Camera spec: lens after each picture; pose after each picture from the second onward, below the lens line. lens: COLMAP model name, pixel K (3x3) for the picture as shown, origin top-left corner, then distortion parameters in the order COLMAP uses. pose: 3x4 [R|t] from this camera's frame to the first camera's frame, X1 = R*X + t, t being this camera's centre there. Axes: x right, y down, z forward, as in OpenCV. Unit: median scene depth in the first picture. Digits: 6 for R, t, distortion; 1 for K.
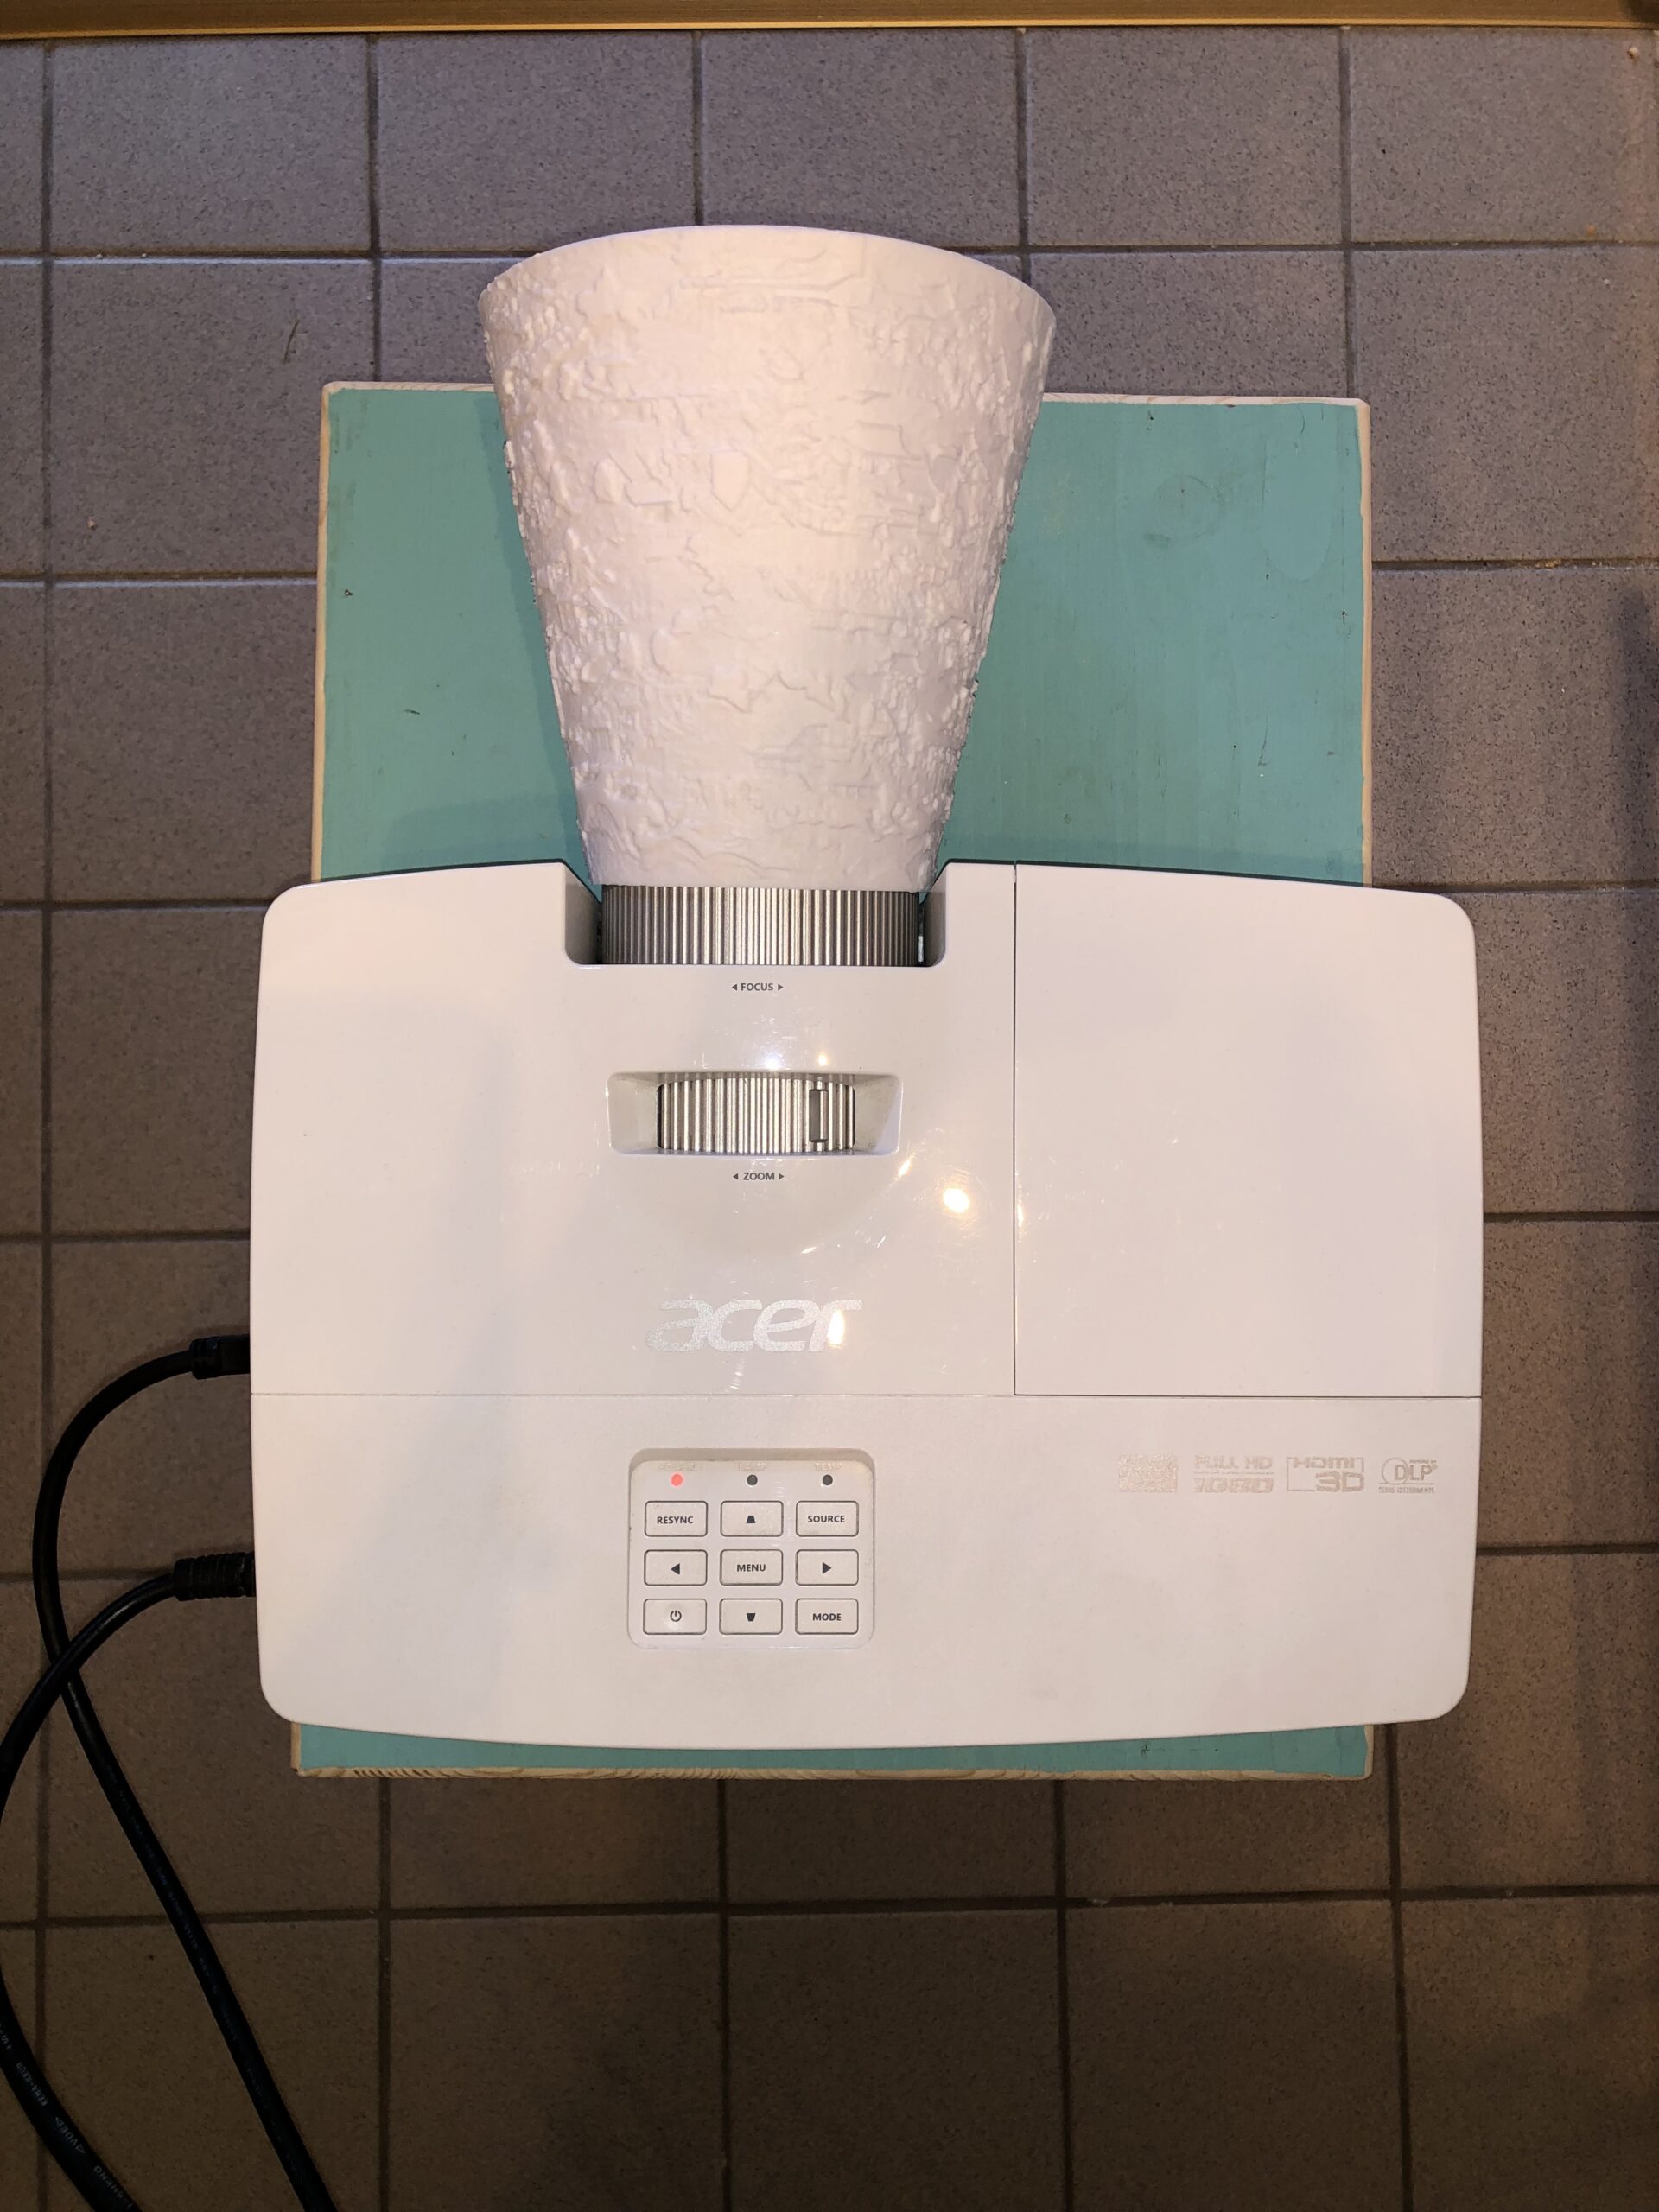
lens RADIAL K [[1785.1, 0, 829.5], [0, 1785.1, 1106.0], [0, 0, 1]] dist [-0.047806, 0.006153]
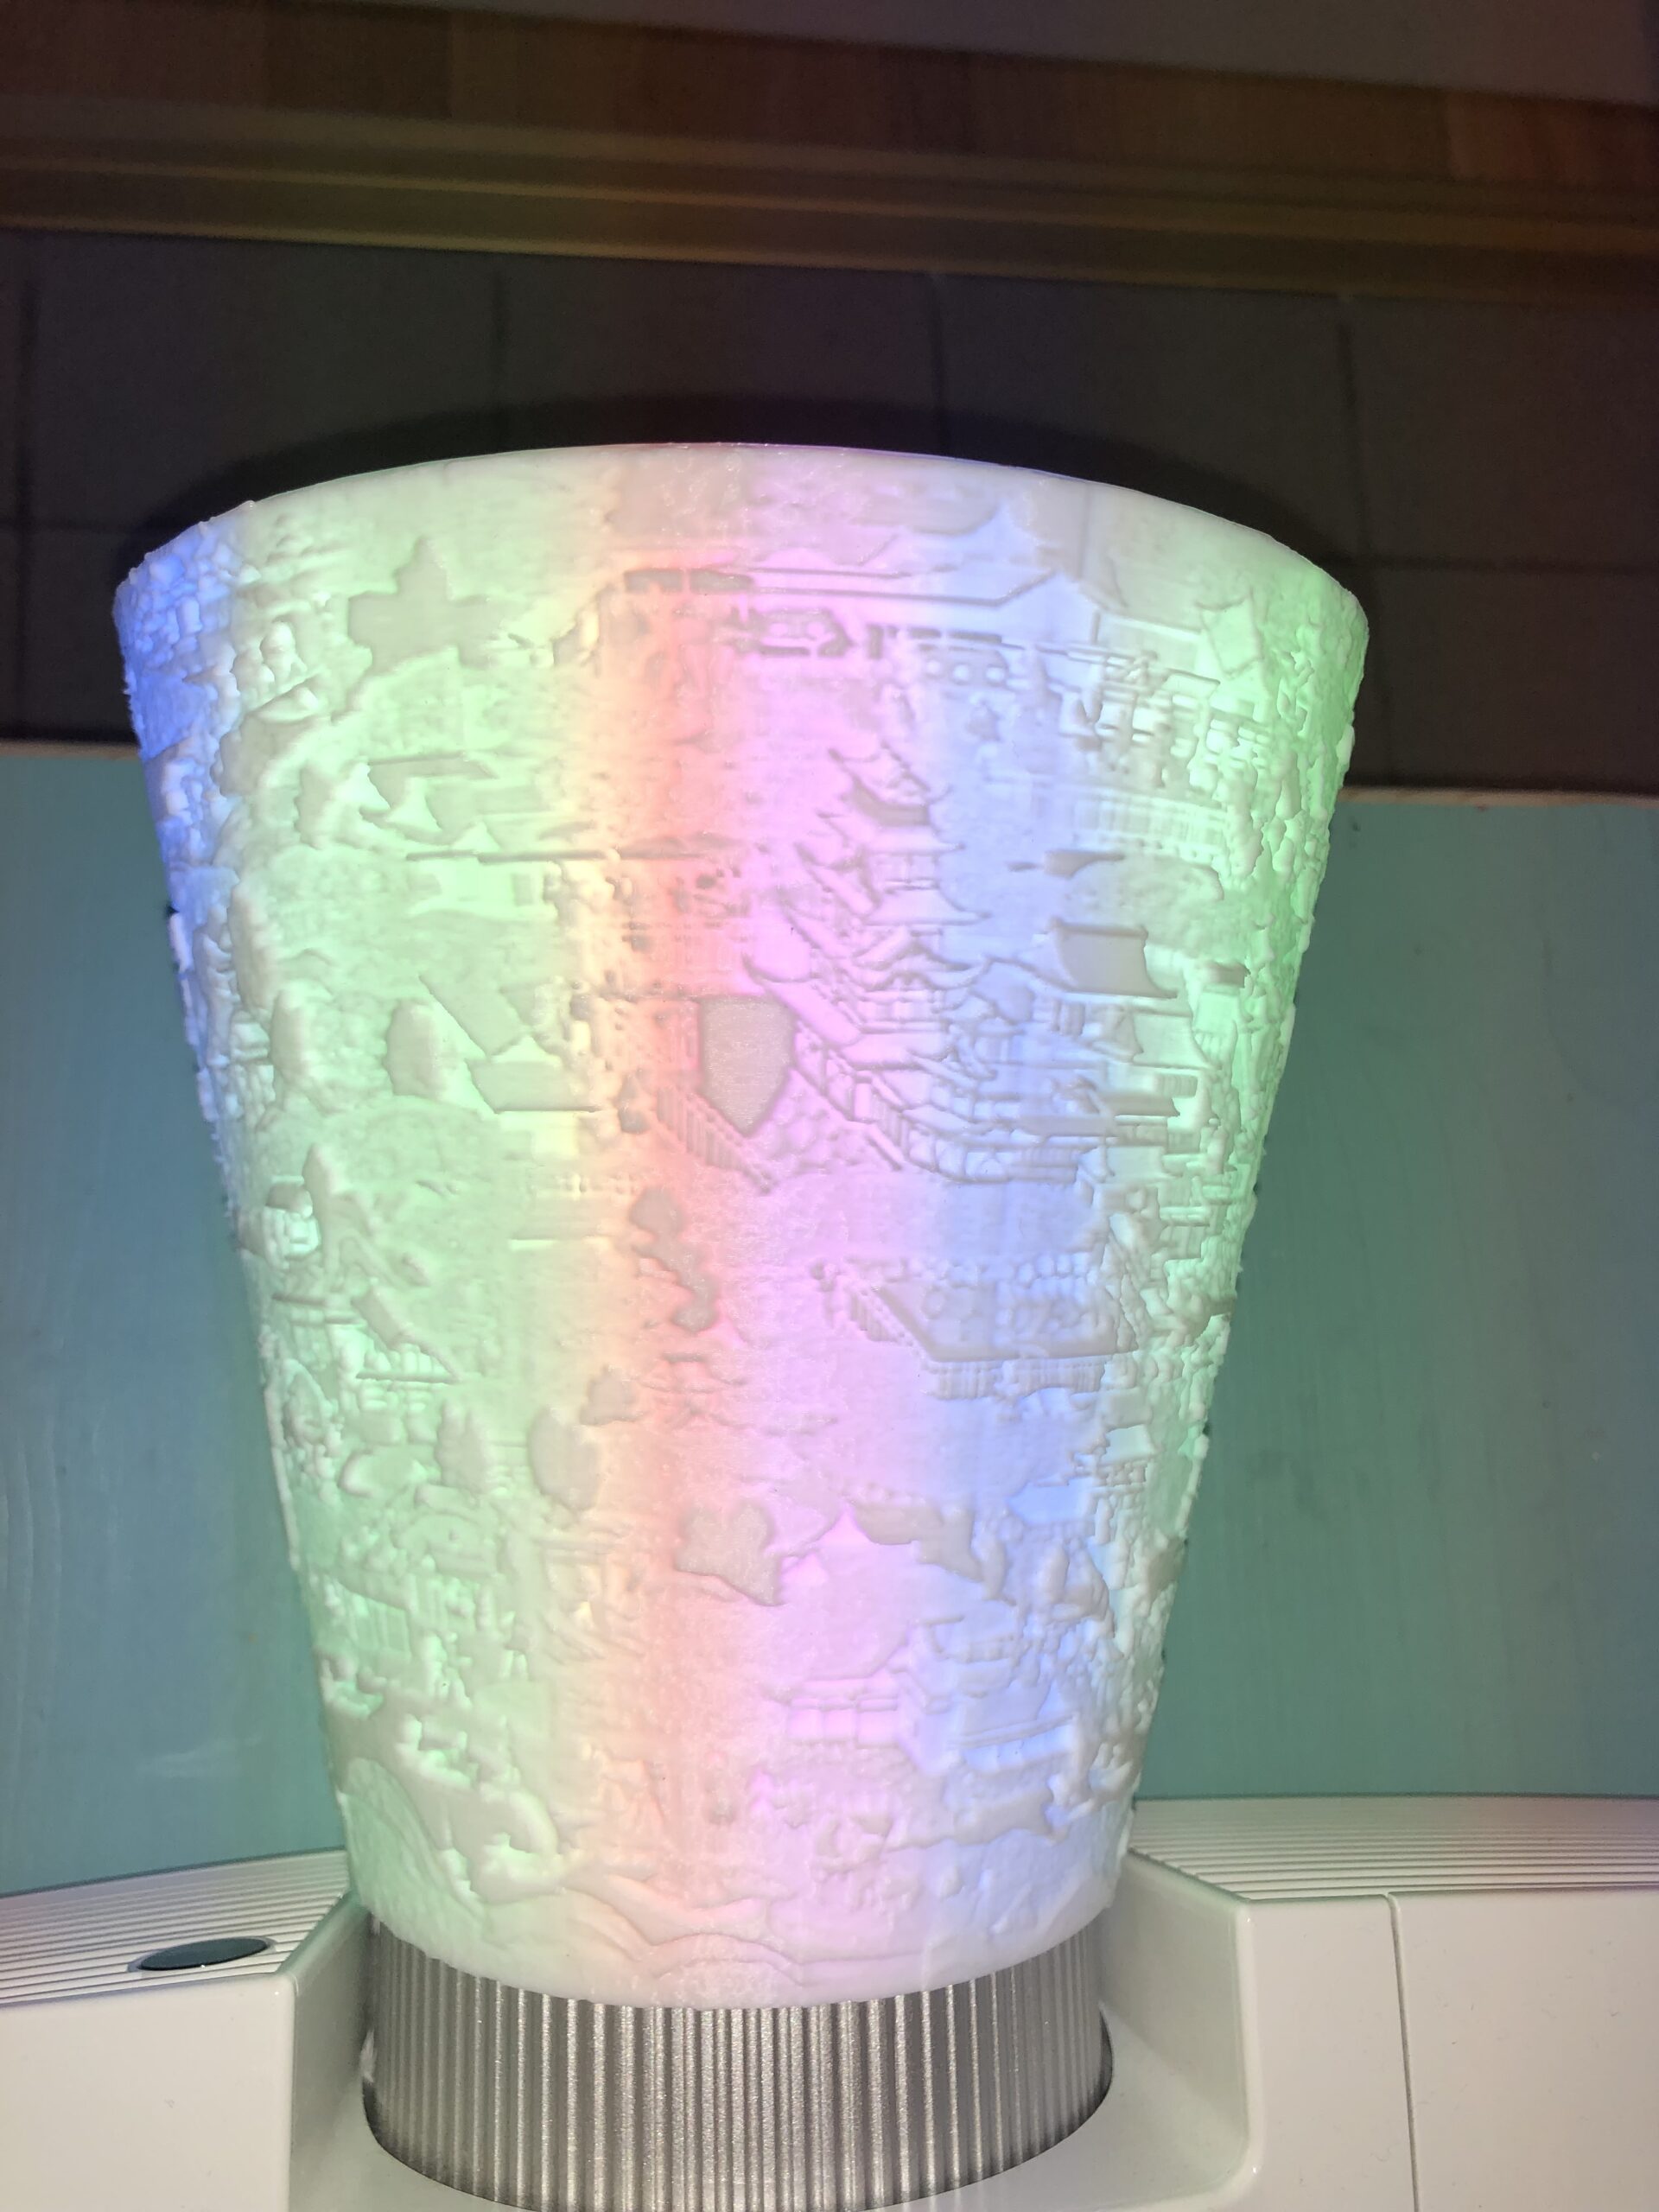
lens RADIAL K [[1859.6, 0, 829.5], [0, 1859.6, 1106.0], [0, 0, 1]] dist [0.059106, -0.000093]
pose [[0.991598, -0.007552, 0.129138, -0.086456], [0.029155, 0.985655, -0.166234, -0.259126], [-0.126030, 0.168602, 0.977594, 0.561593]]
